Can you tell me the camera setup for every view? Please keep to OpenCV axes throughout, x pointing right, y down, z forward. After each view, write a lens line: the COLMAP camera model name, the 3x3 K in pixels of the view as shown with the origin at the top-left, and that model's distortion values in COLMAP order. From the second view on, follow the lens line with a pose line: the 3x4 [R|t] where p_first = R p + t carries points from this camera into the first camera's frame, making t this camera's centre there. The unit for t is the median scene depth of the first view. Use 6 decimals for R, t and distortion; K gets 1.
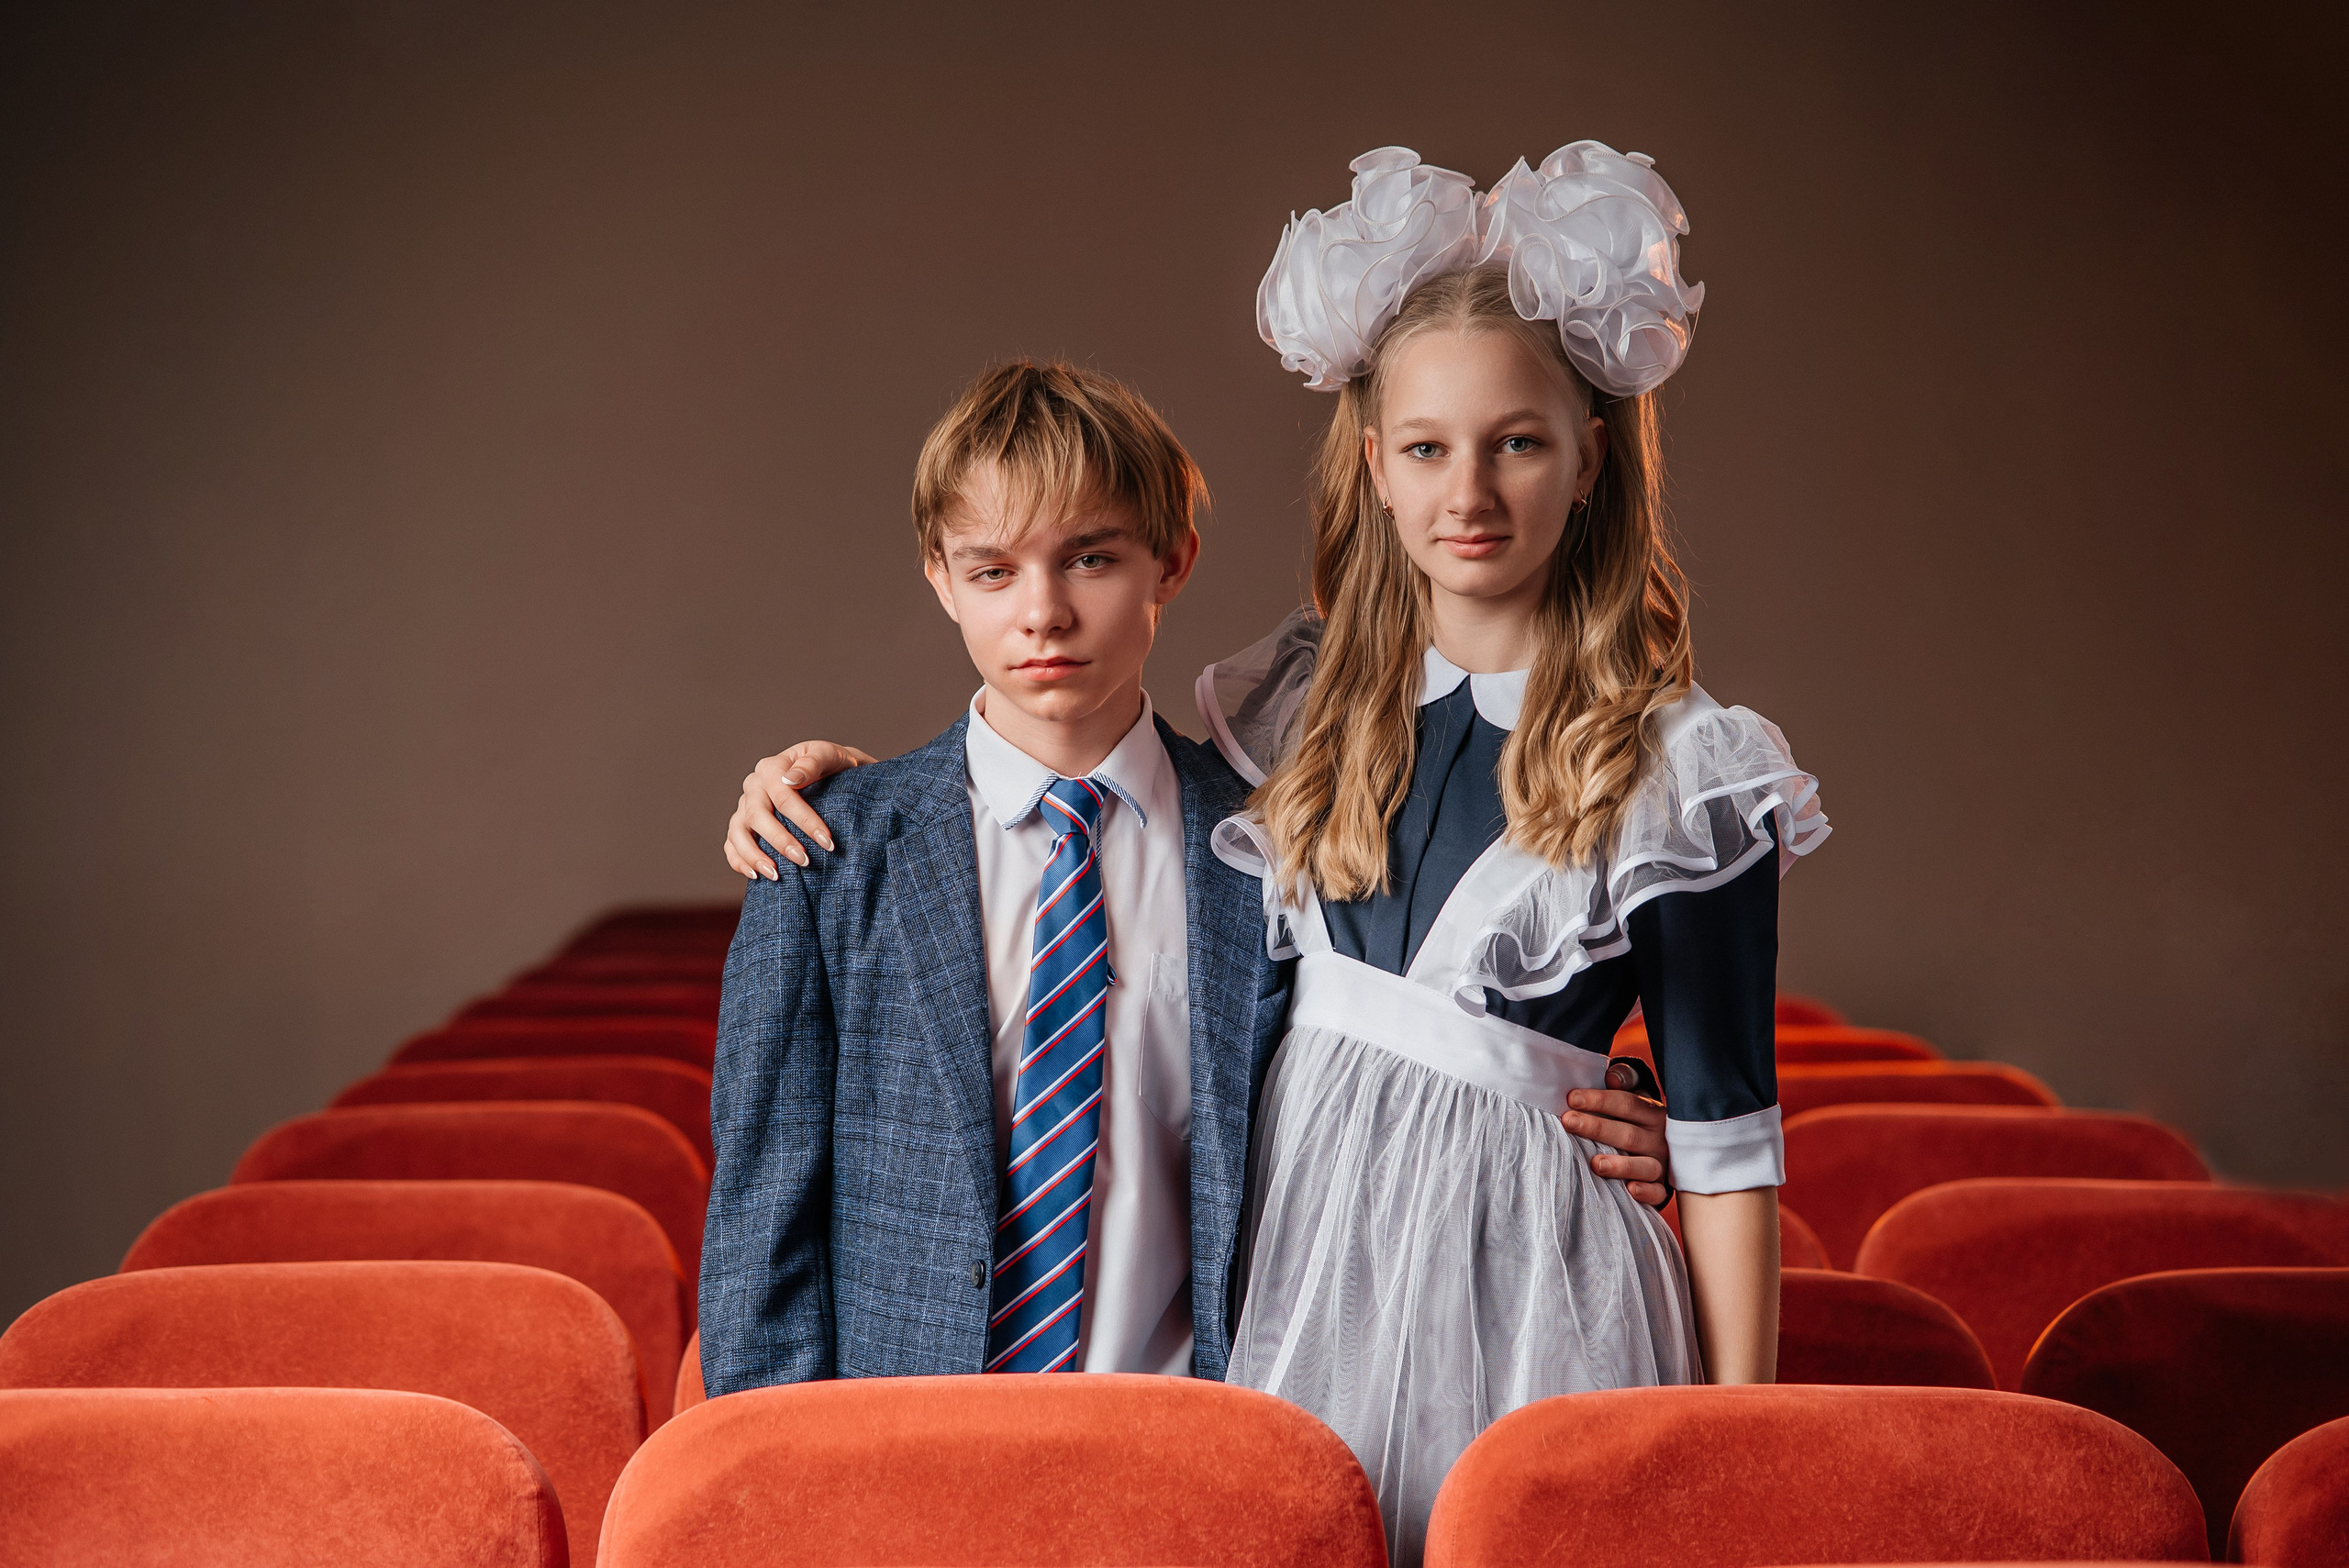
lens RADIAL K [[5398.8, 0, 1215.1], [0, 5398.8, 814.0], [0, 0, 1]] dist [0.315443, 0.000000]
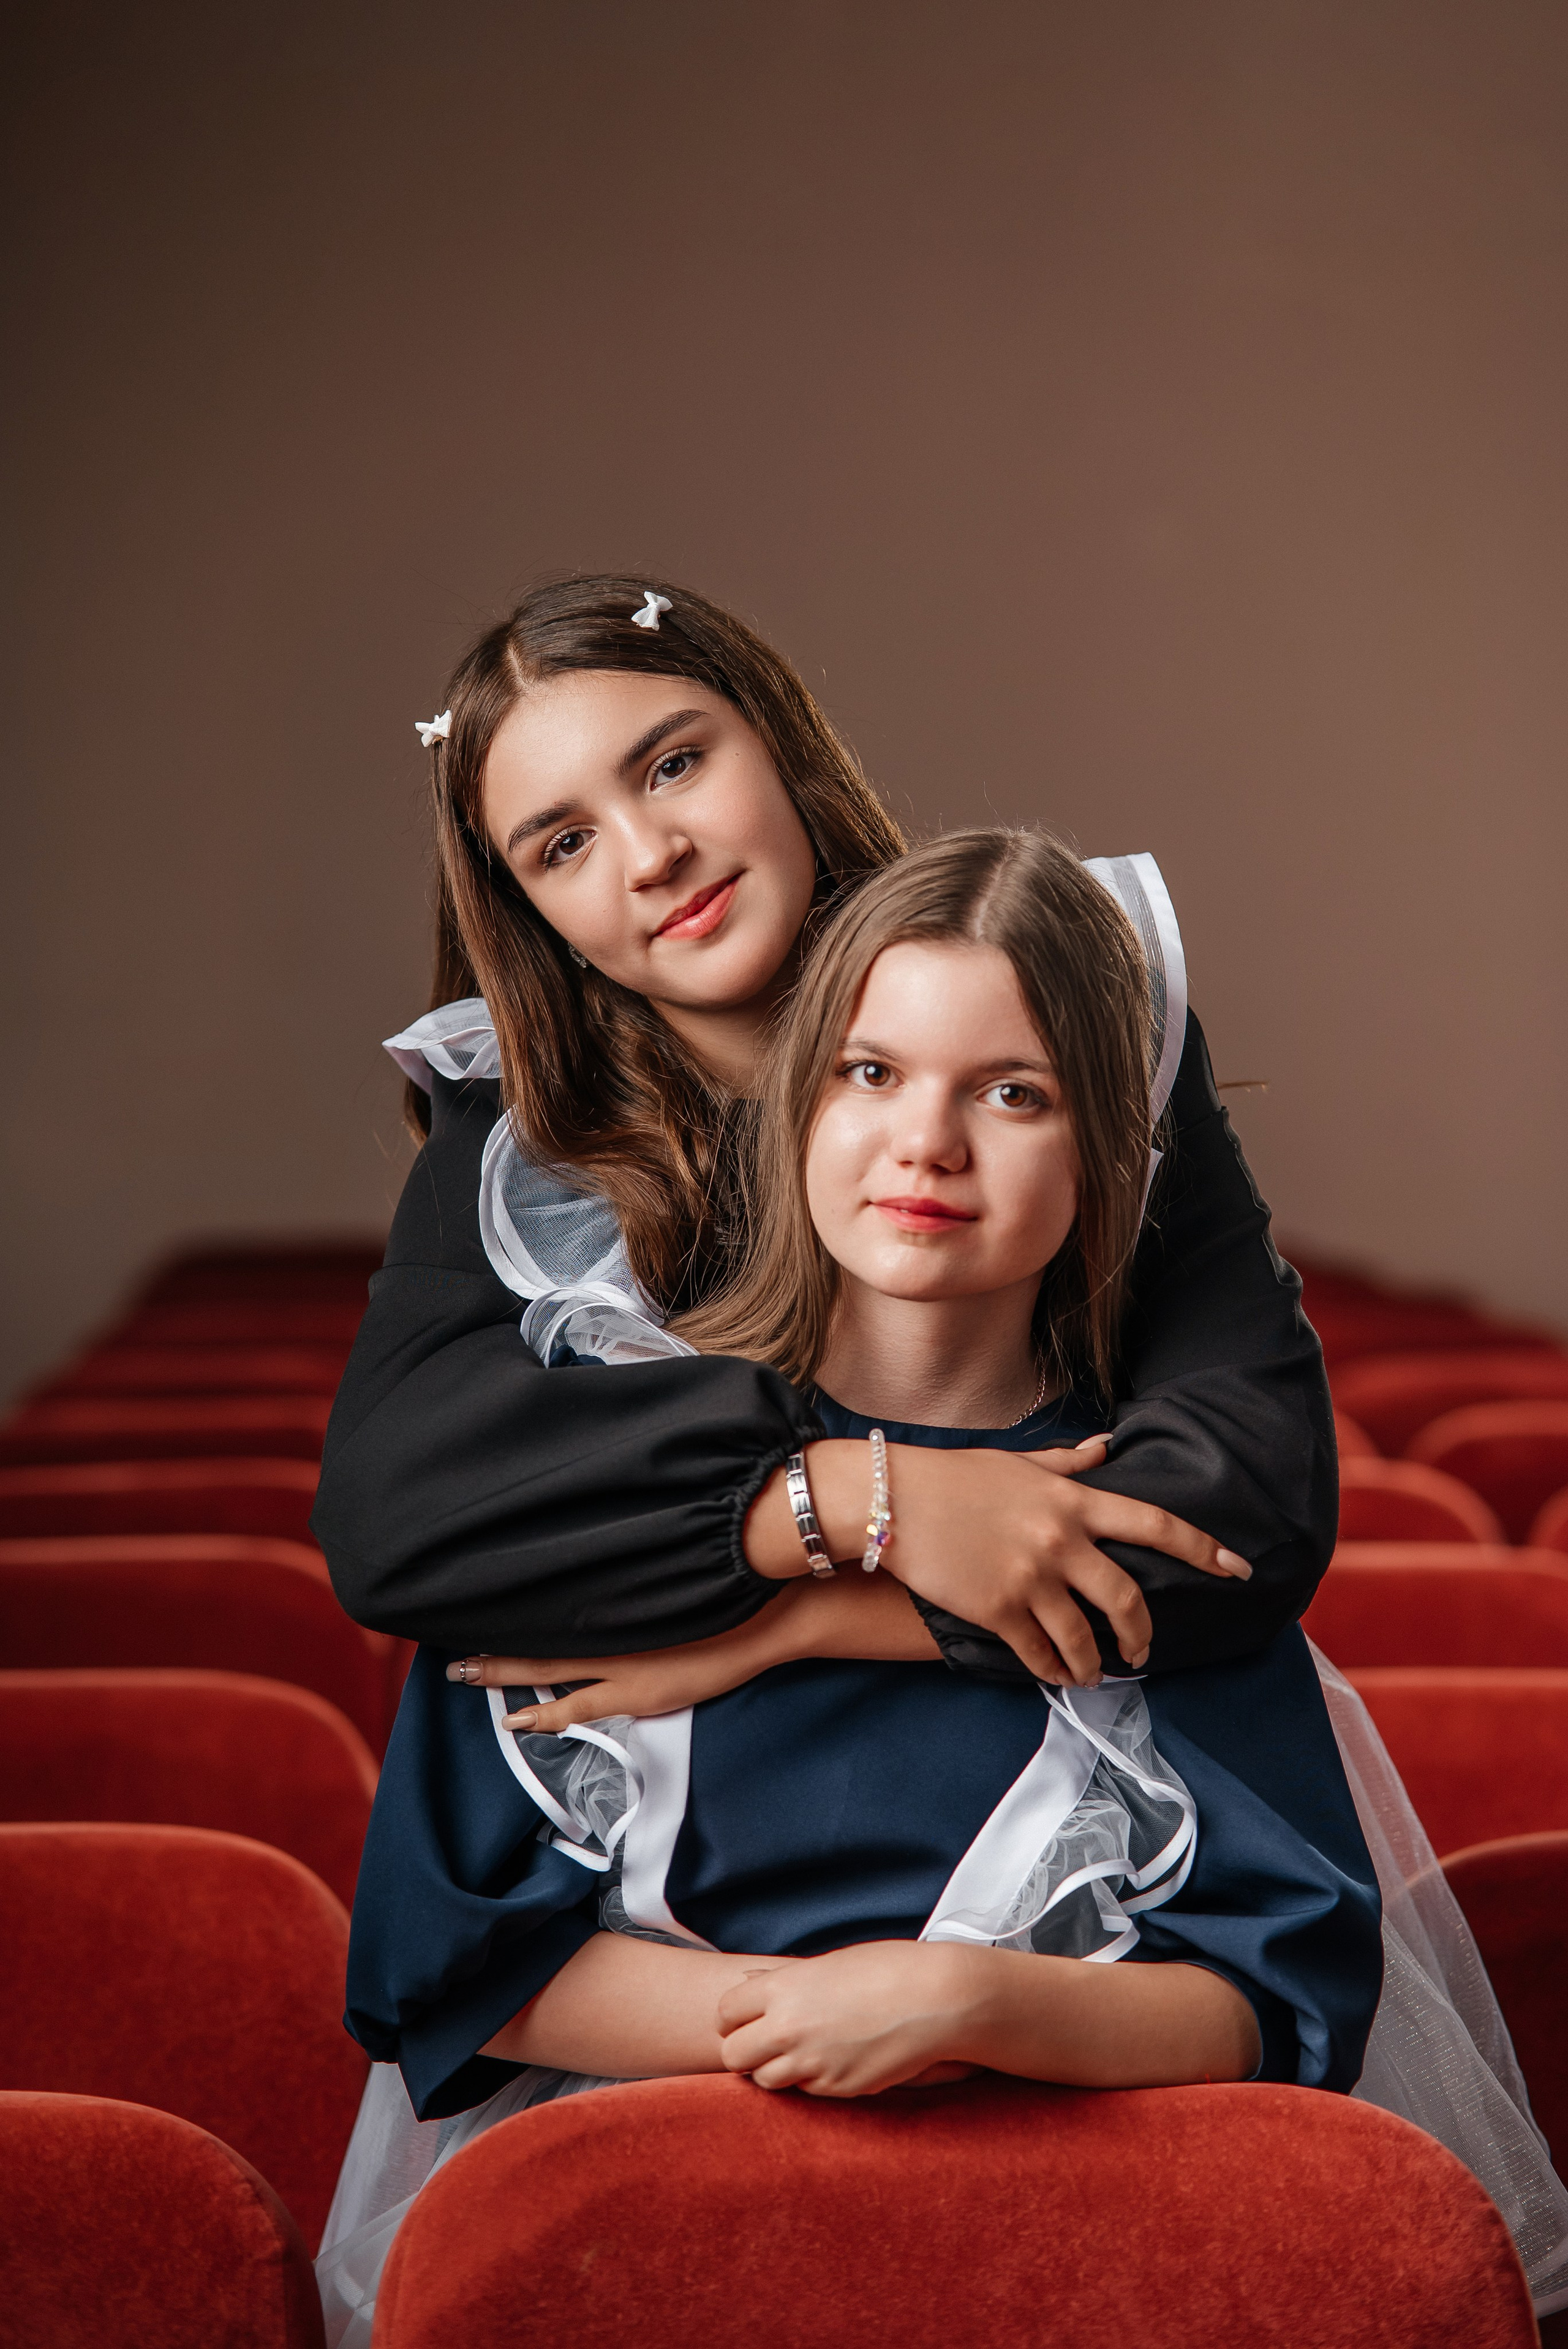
lens RADIAL K [[5399.0, 0, 798.7], [0, 5399.0, 1159.6], [0, 0, 1]] dist [0.315443, 0.000000]
pose [[0.999967, -0.002630, 0.007633, -0.065369], [0.002560, 0.999954, 0.009199, -0.016553], [-0.007657, -0.009179, 0.999929, 0.323339]]
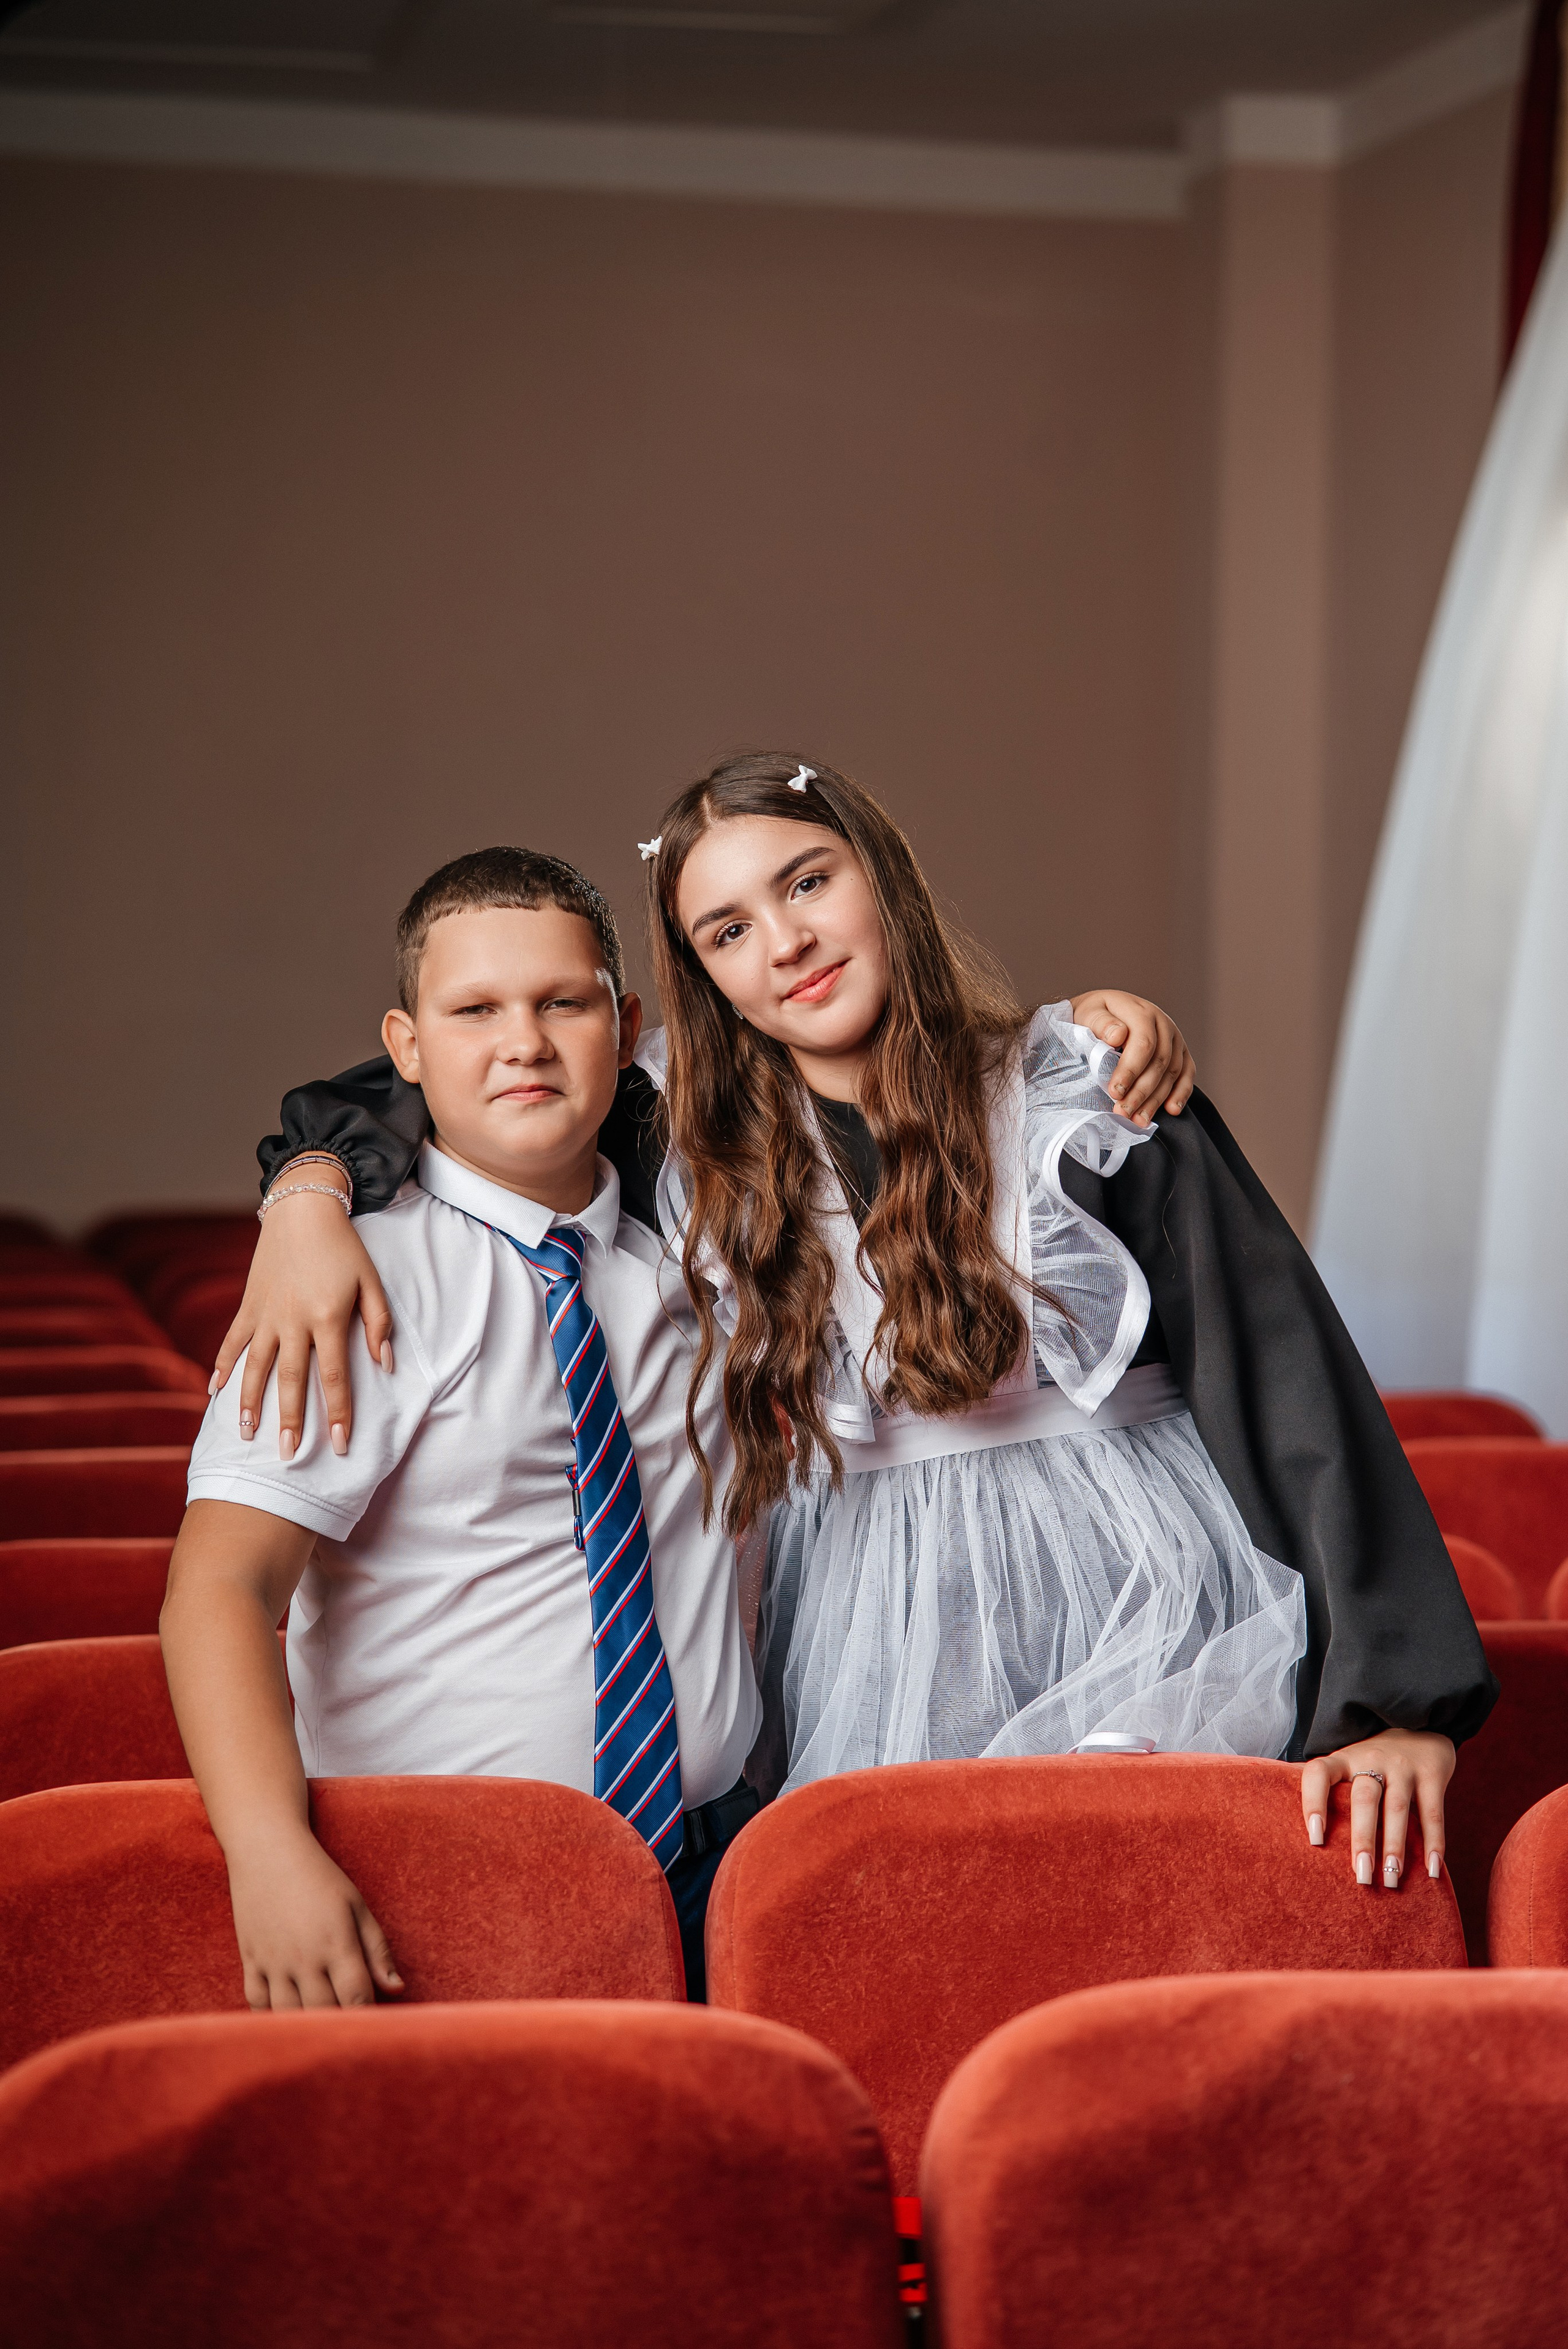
lens RADIAL K [[5399.0, 0, 750.4], [0, 5399.0, 1138.7], [0, 0, 1]] dist [0.315443, 0.000000]
pose [[0.990809, -0.001555, 0.135260, -0.244423], [0.000013, 0.999935, 0.011402, -0.025245], [-0.135269, -0.011295, 0.990744, -0.009395]]
